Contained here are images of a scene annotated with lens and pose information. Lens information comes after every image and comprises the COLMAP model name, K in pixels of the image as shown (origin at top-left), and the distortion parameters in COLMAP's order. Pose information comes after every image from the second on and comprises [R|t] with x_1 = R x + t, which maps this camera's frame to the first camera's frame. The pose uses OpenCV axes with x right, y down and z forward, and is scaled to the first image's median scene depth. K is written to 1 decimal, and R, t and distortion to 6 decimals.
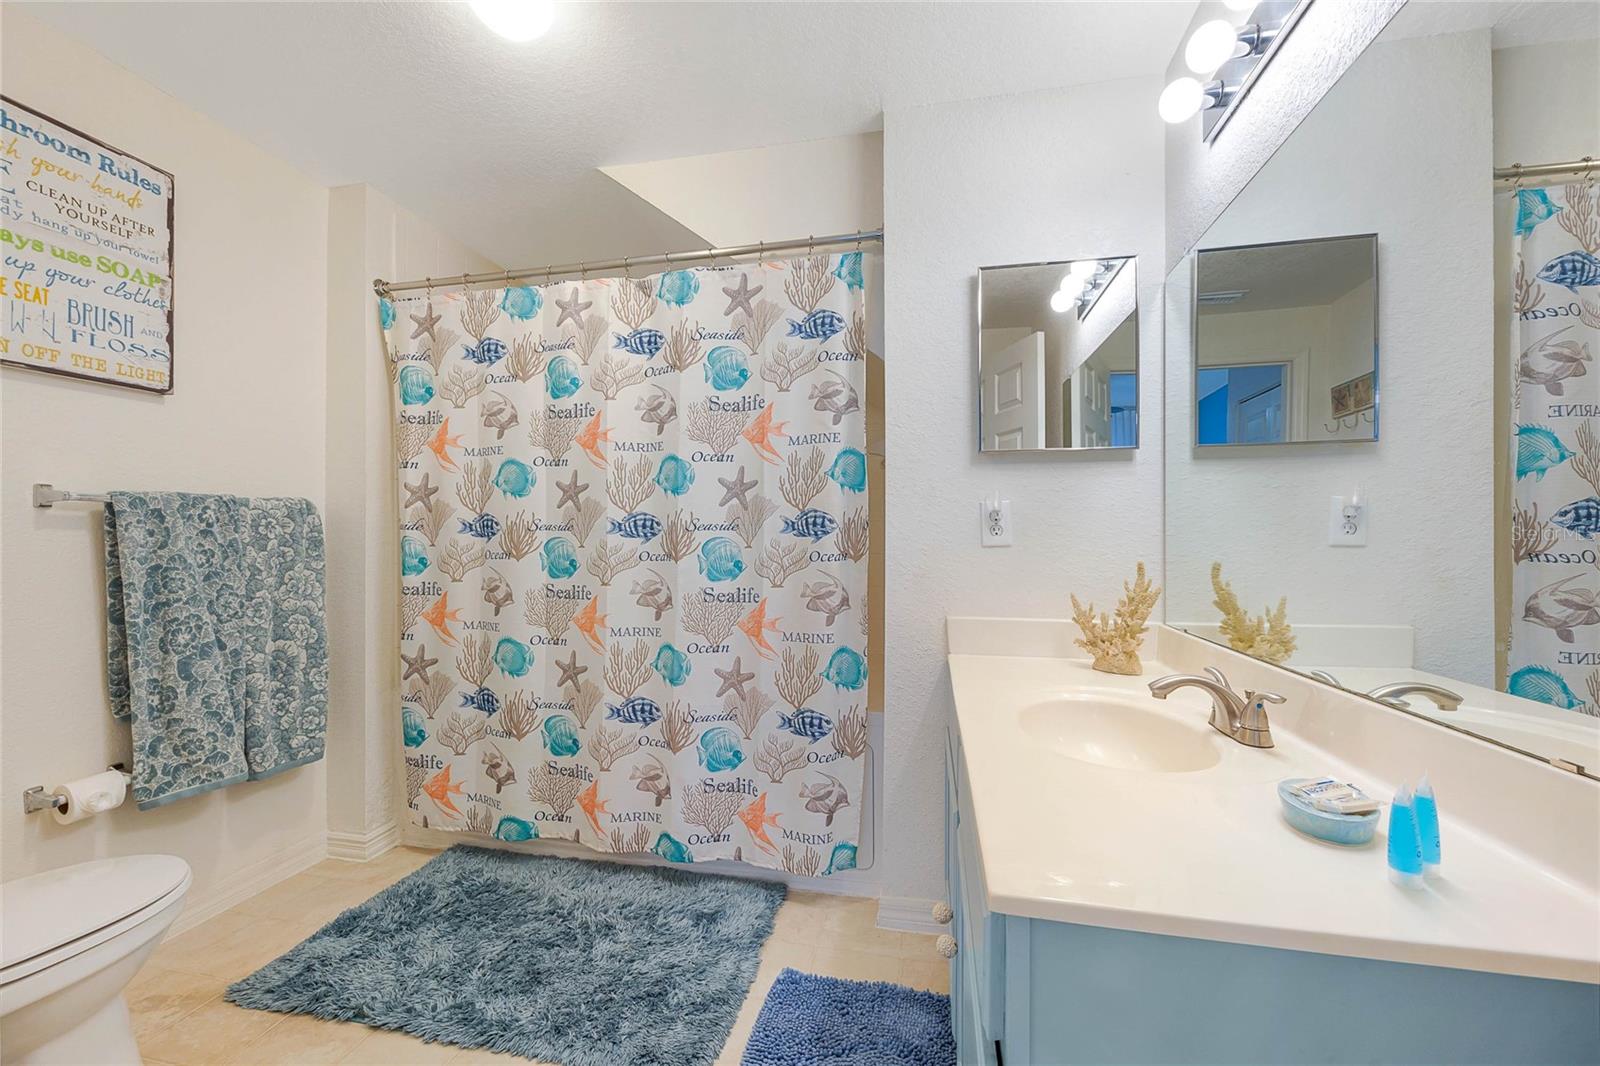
lens RADIAL K [[639.3, 0, 791.5], [0, 639.3, 532.5], [0, 0, 1]] dist [-0.007825, 0.001057]
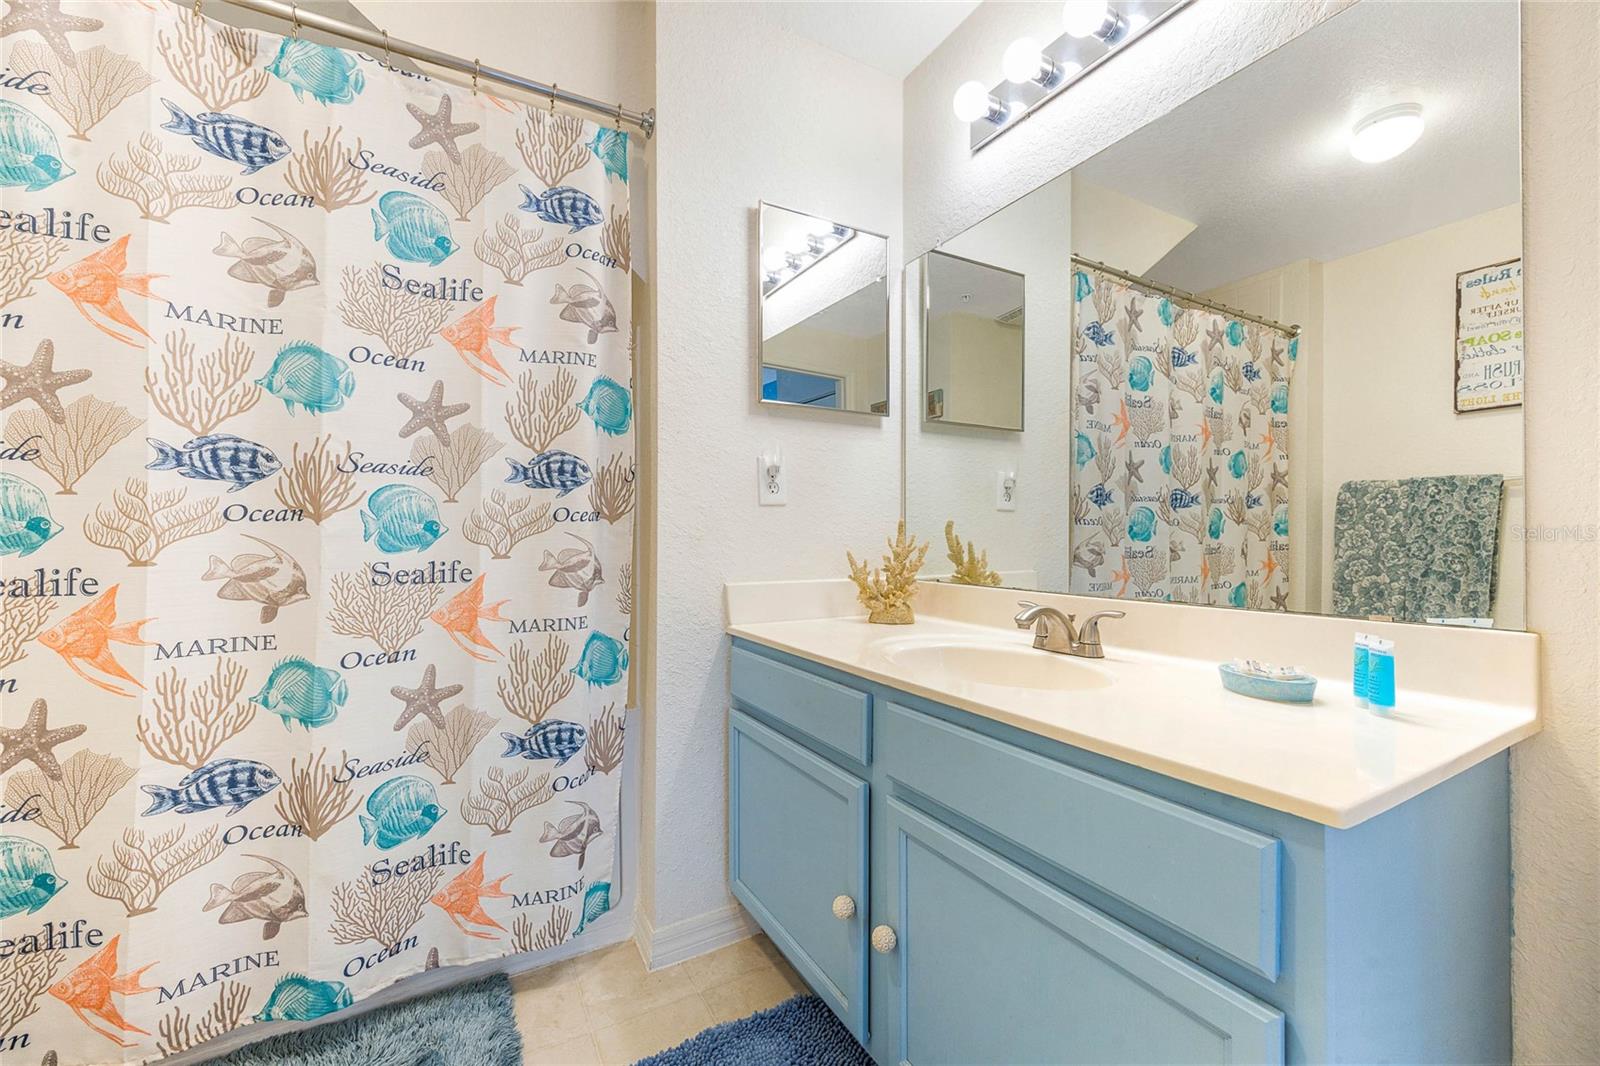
lens RADIAL K [[639.3, 0, 799.7], [0, 639.3, 533.8], [0, 0, 1]] dist [-0.007825, 0.001057]
pose [[0.744621, 0.003453, 0.667479, -0.247183], [-0.005343, 0.999985, 0.000787, 0.055840], [-0.667467, -0.004153, 0.744628, 0.251277]]
